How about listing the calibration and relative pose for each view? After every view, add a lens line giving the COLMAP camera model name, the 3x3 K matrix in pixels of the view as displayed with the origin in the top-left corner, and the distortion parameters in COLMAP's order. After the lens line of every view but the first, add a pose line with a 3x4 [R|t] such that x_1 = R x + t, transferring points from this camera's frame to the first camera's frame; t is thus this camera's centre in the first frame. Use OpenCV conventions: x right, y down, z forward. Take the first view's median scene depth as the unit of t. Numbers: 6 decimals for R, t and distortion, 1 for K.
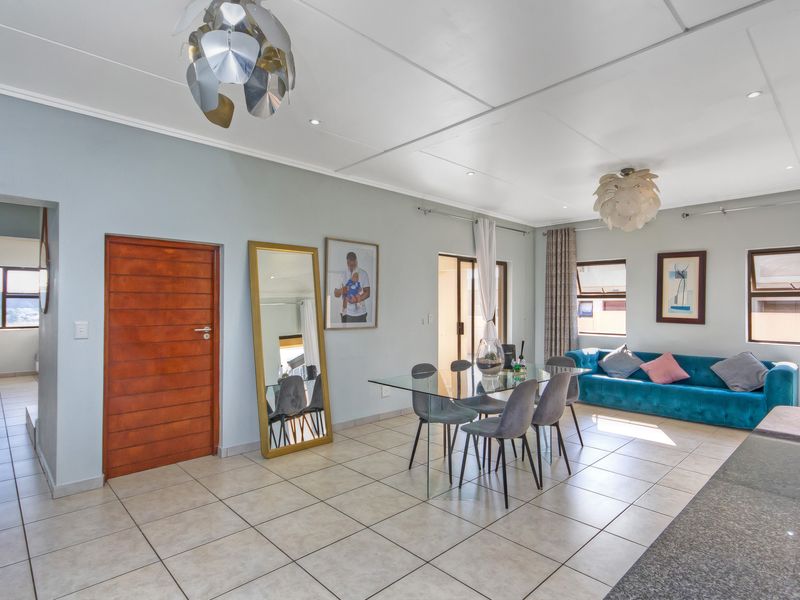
lens RADIAL K [[432.2, 0, 397.4], [0, 432.2, 309.9], [0, 0, 1]] dist [0.001655, 0.000616]
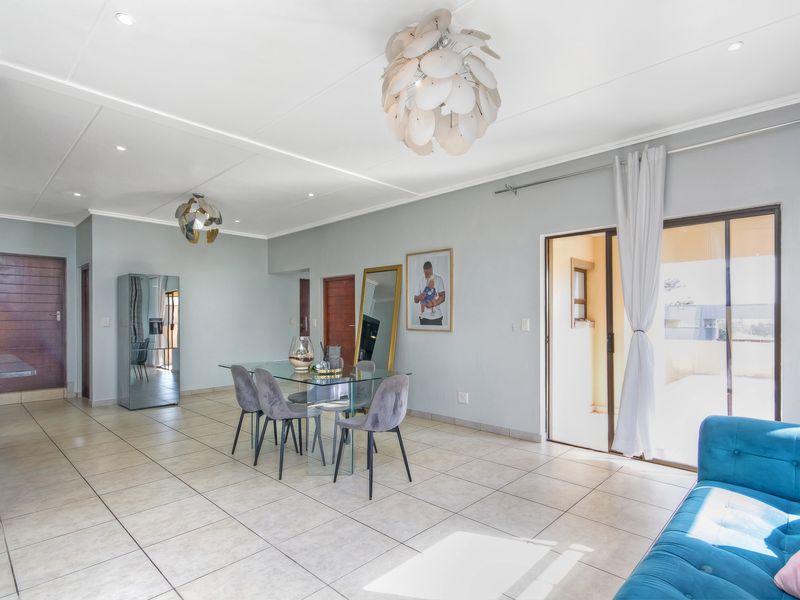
lens RADIAL K [[426.7, 0, 384.6], [0, 426.7, 320.7], [0, 0, 1]] dist [0.113619, 0.000245]
pose [[0.039329, 0.010168, -0.999175, 0.946695], [-0.008143, 0.999918, 0.009855, 0.007835], [0.999193, 0.007749, 0.039408, 0.809478]]
